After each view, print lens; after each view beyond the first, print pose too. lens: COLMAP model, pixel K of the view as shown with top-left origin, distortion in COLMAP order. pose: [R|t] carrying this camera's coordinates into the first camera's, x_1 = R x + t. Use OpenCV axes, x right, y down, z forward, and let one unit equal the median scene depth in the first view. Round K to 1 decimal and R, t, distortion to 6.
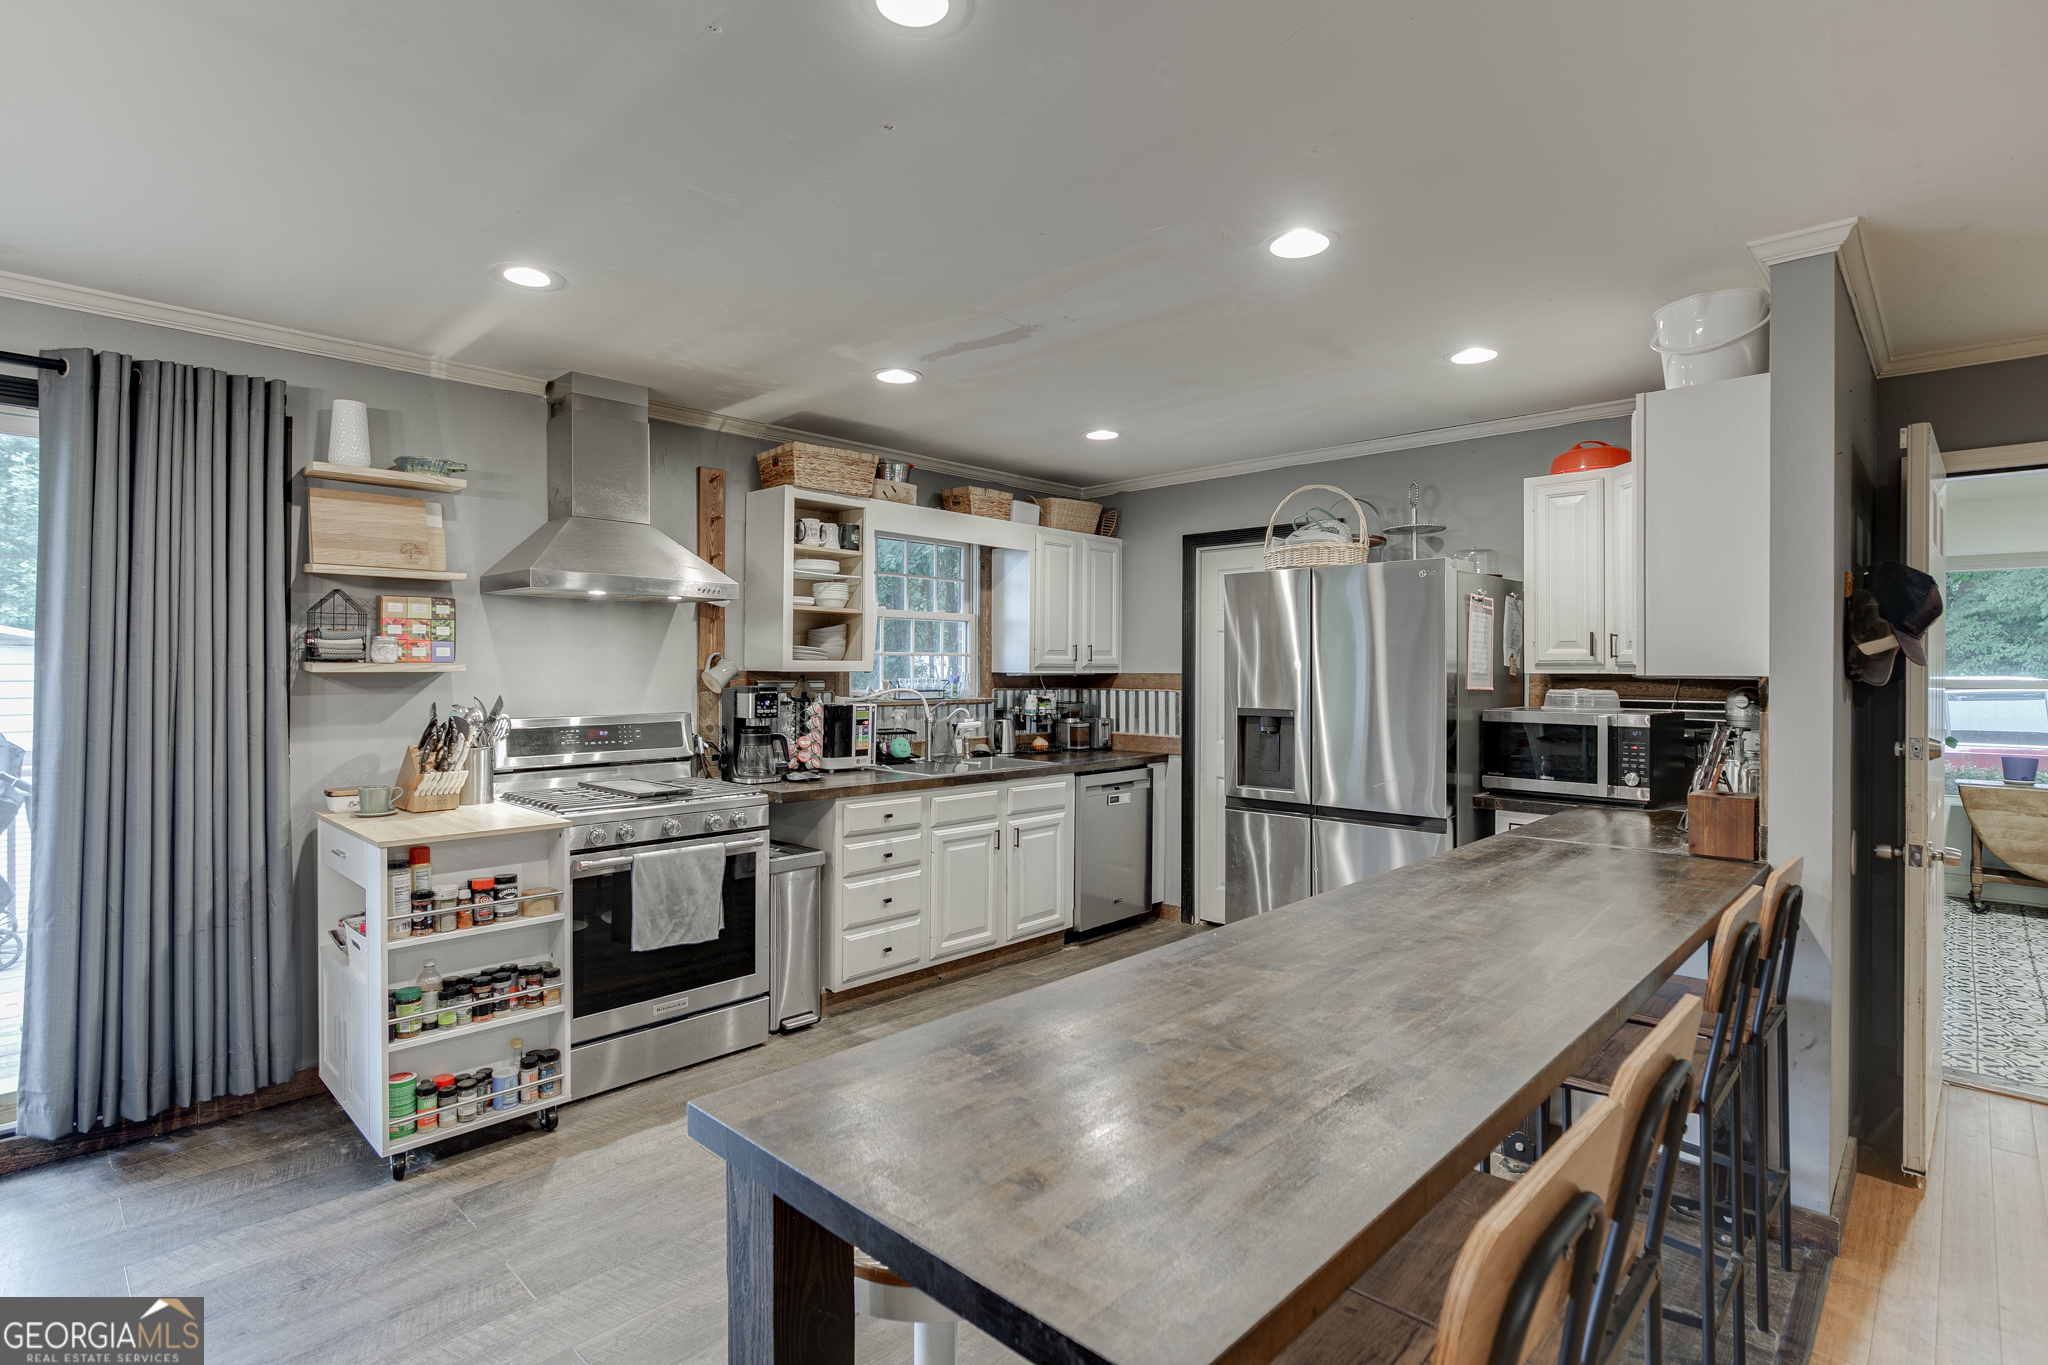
lens RADIAL K [[986.7, 0, 1015.2], [0, 986.7, 674.0], [0, 0, 1]] dist [-0.011108, 0.000817]
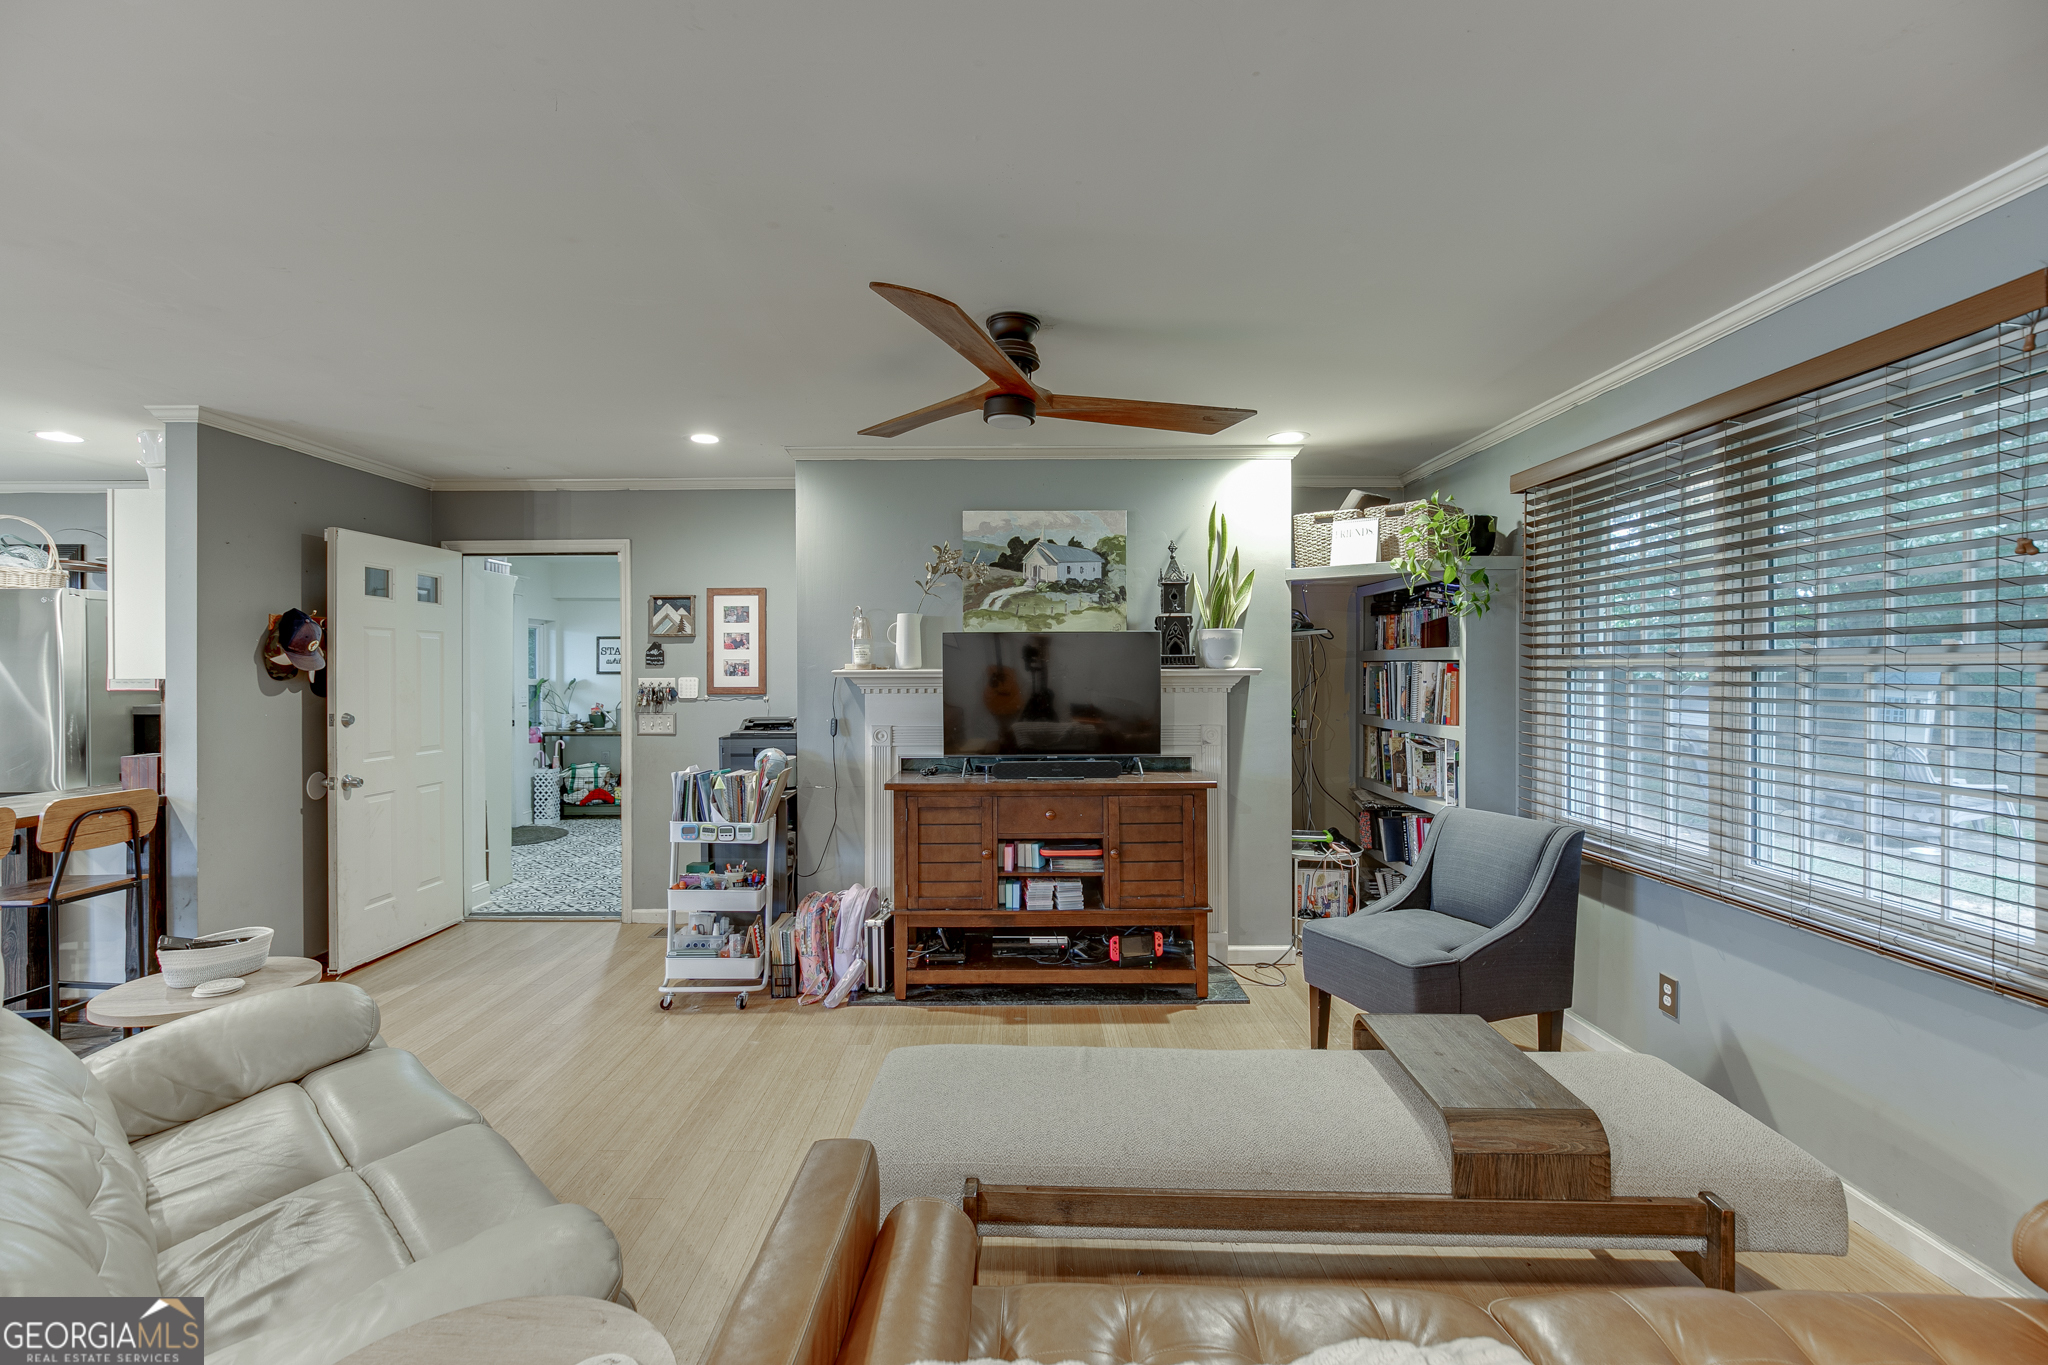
lens RADIAL K [[919.9, 0, 1018.1], [0, 919.9, 670.4], [0, 0, 1]] dist [-0.016969, 0.004420]
pose [[0.718728, -0.007201, 0.695254, 0.482157], [0.010158, 0.999948, -0.000144, 0.001588], [-0.695217, 0.007166, 0.718764, -0.678575]]
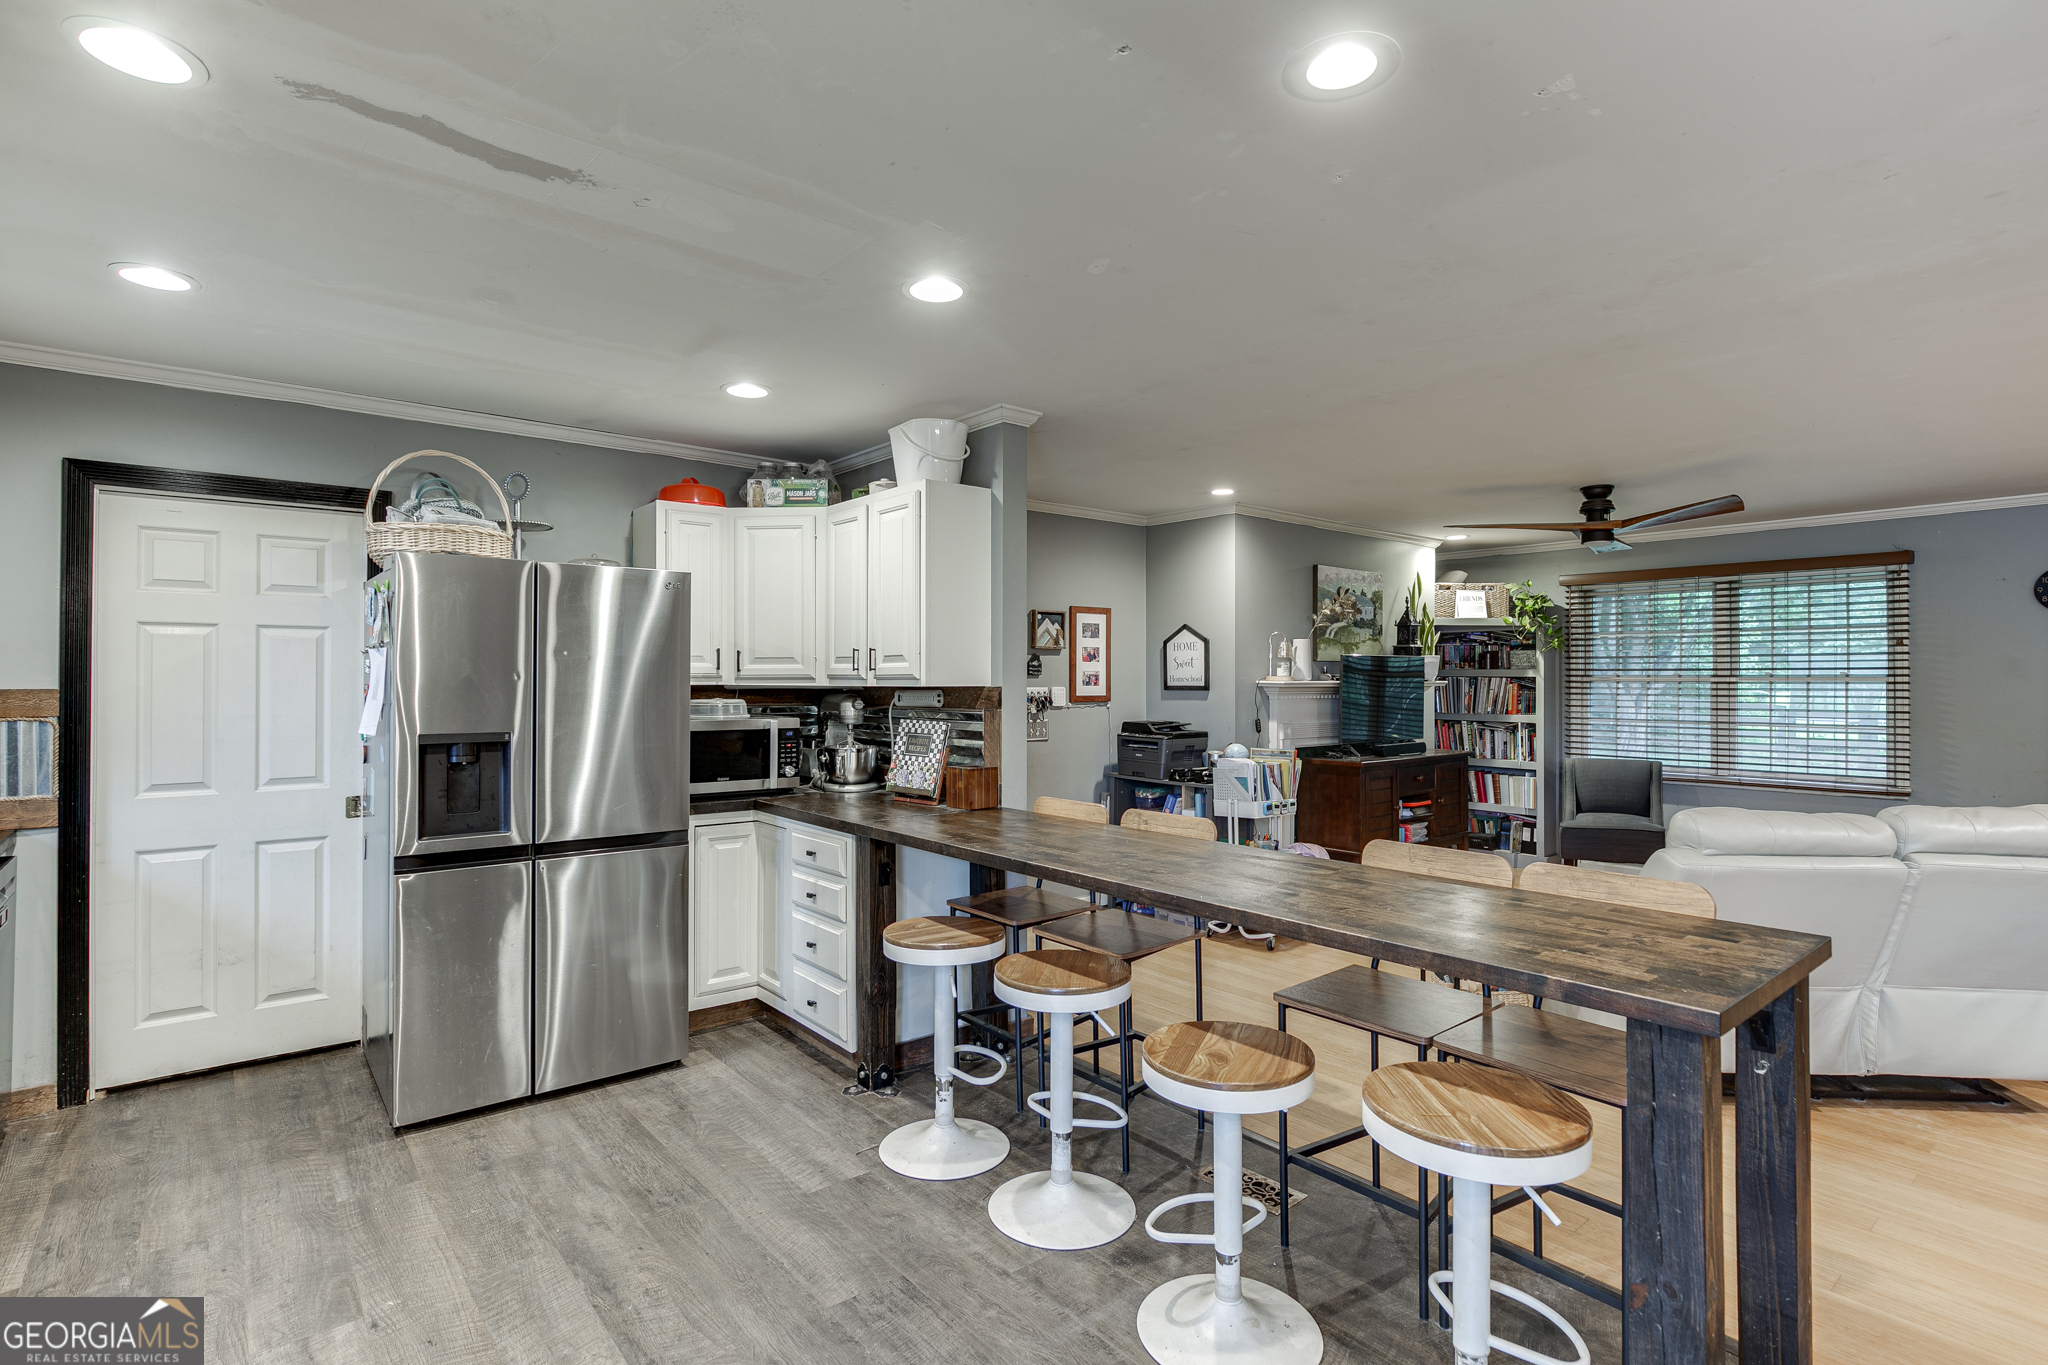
lens RADIAL K [[986.7, 0, 1021.4], [0, 986.7, 673.9], [0, 0, 1]] dist [-0.011108, 0.000817]
pose [[0.116455, 0.004314, 0.993187, -0.508670], [0.004220, 0.999979, -0.004838, -0.006619], [-0.993187, 0.004755, 0.116434, 0.515963]]
